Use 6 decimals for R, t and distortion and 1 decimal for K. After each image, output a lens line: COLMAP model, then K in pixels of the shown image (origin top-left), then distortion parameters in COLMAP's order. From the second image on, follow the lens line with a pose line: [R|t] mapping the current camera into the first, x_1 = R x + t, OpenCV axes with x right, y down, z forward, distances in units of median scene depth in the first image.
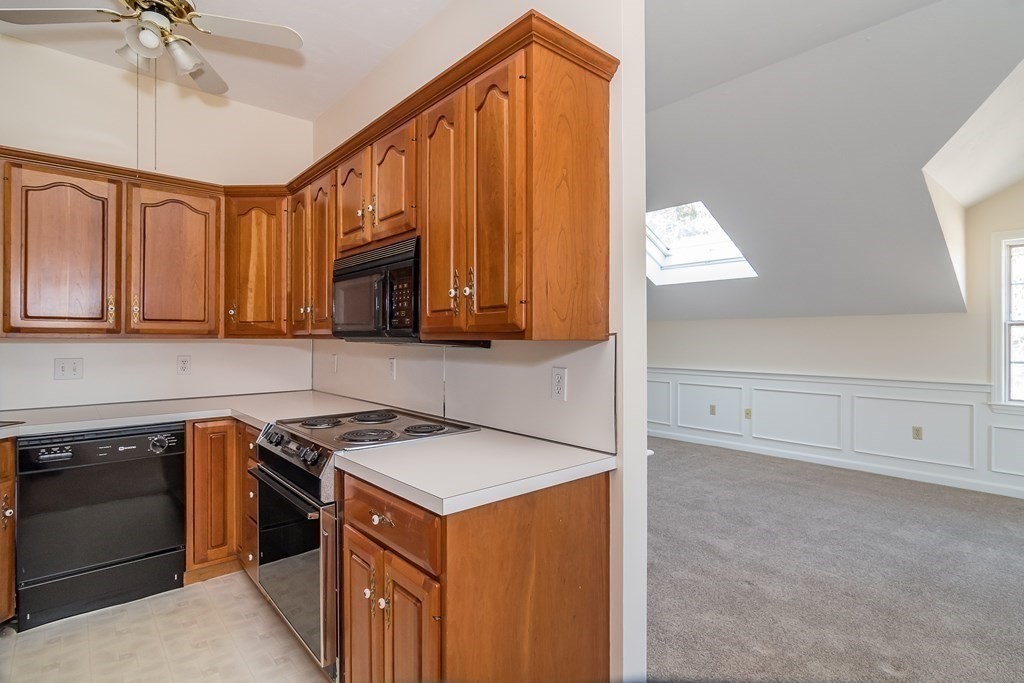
lens RADIAL K [[525.0, 0, 512.0], [0, 525.0, 341.5], [0, 0, 1]] dist [0.000221, 0.000191]
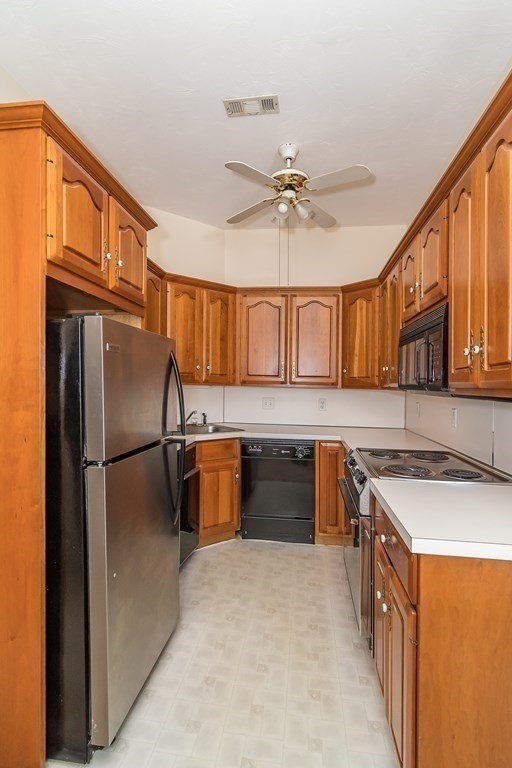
lens RADIAL K [[385.9, 0, 253.7], [0, 385.9, 390.5], [0, 0, 1]] dist [-0.000741, 0.000601]
pose [[0.640963, 0.026332, -0.767120, 0.154974], [-0.025597, 0.999589, 0.012925, -0.009014], [0.767145, 0.011352, 0.641373, 0.118447]]
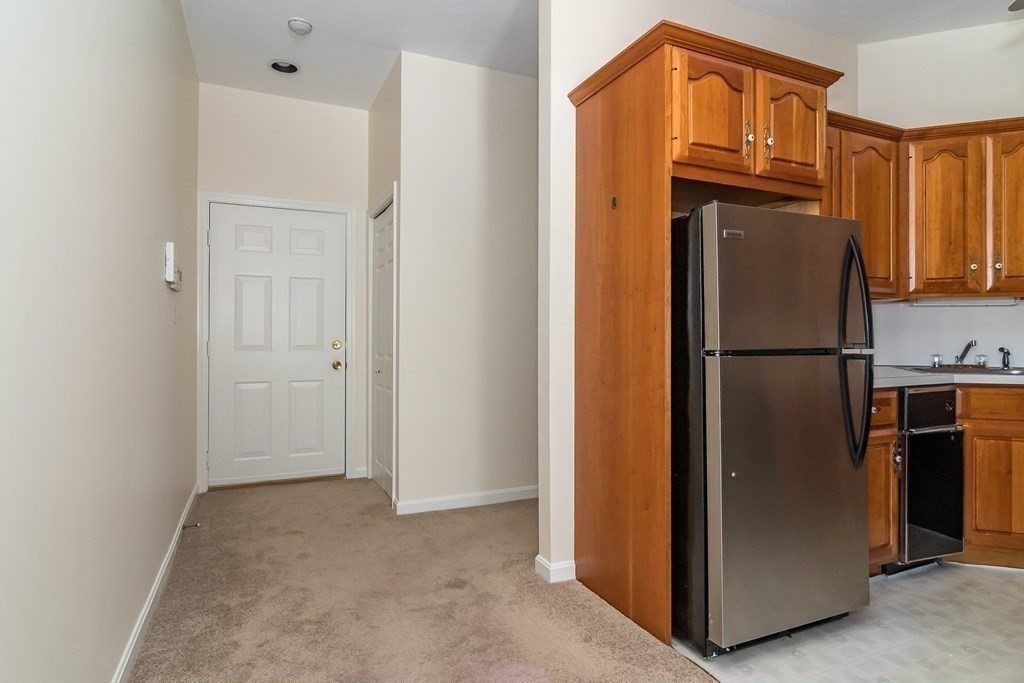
lens RADIAL K [[568.0, 0, 512.0], [0, 568.0, 341.5], [0, 0, 1]] dist [0.000981, 0.001230]
pose [[-0.309619, 0.003404, -0.950855, 0.437907], [-0.008159, 0.999947, 0.006237, 0.089707], [0.950826, 0.009689, -0.309575, 0.280382]]
